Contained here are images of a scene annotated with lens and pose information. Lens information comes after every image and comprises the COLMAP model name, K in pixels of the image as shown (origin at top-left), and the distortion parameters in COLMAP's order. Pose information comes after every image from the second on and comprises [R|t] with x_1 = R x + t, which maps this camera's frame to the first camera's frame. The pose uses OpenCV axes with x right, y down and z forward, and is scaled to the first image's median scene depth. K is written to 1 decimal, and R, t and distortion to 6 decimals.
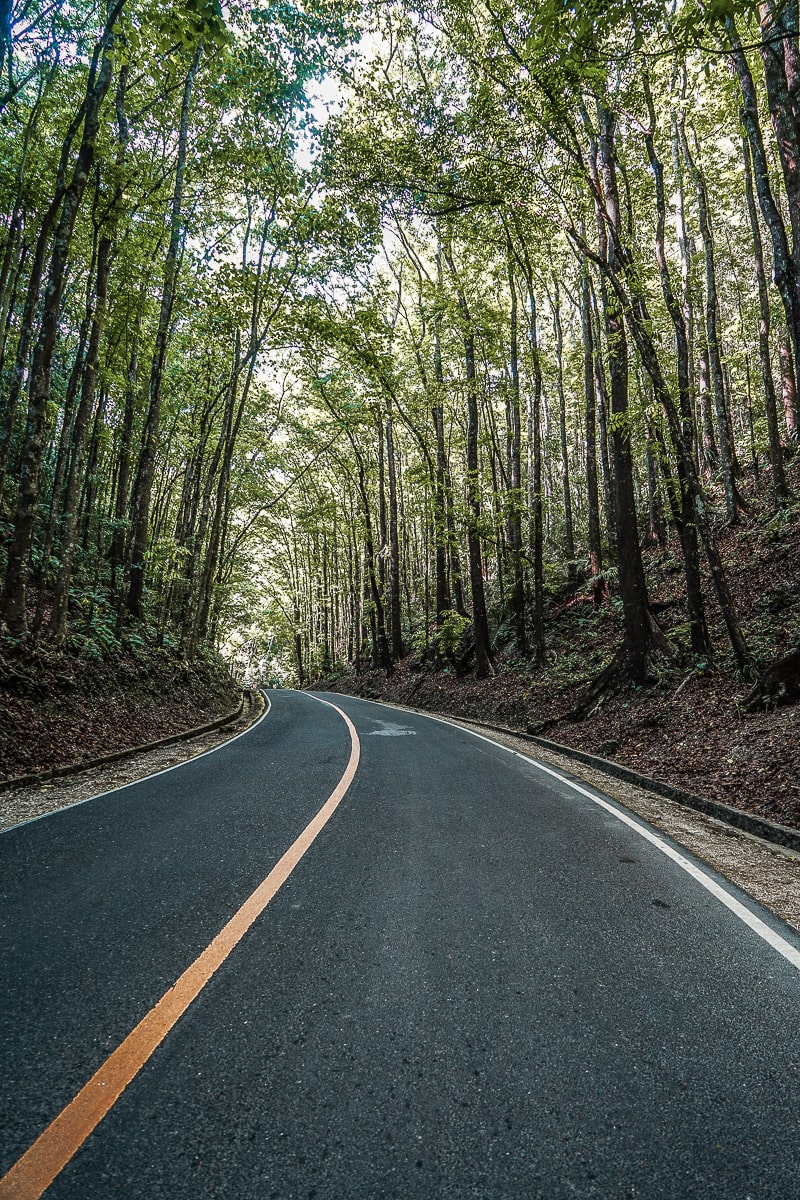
lens RADIAL K [[875.2, 0, 400.0], [0, 875.2, 600.0], [0, 0, 1]] dist [-0.055733, 0.000600]
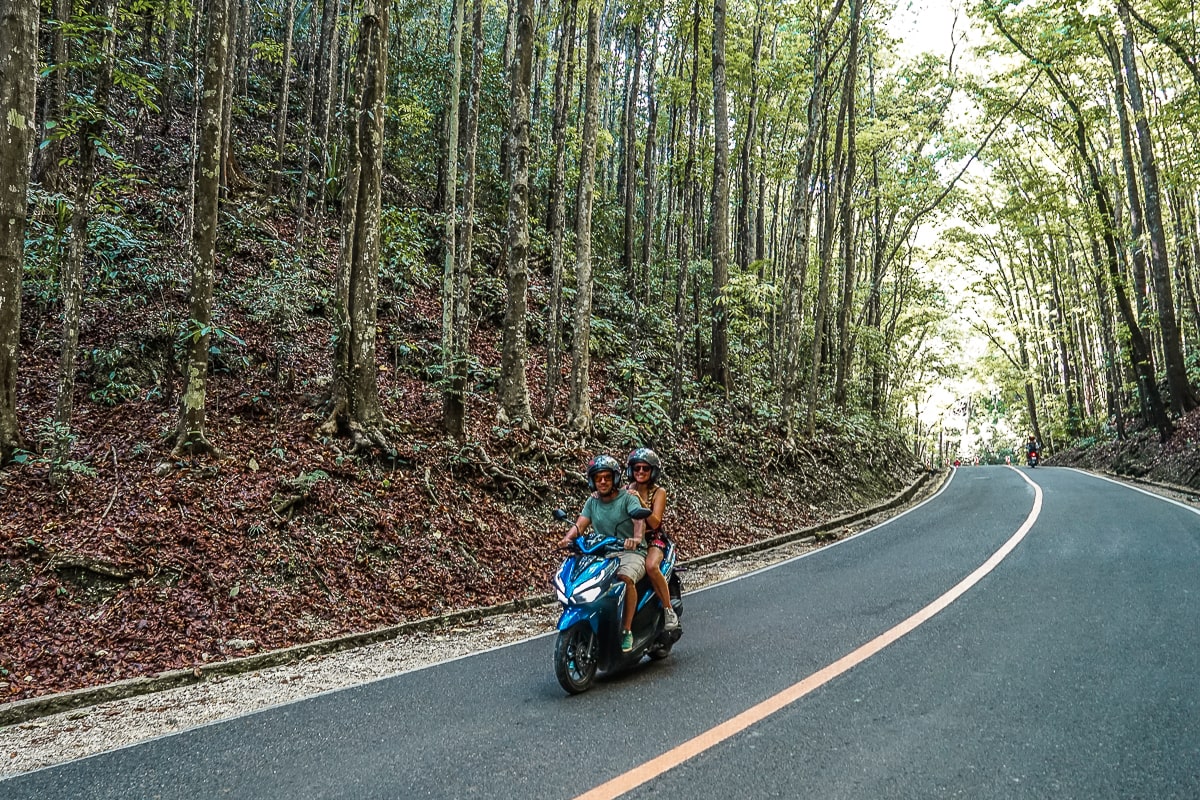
lens RADIAL K [[875.2, 0, 600.0], [0, 875.2, 400.0], [0, 0, 1]] dist [-0.055733, 0.000600]
pose [[0.740632, -0.076752, -0.667513, 0.126933], [0.104462, 0.994528, 0.001552, 0.020143], [0.663741, -0.070879, 0.744596, 0.352510]]
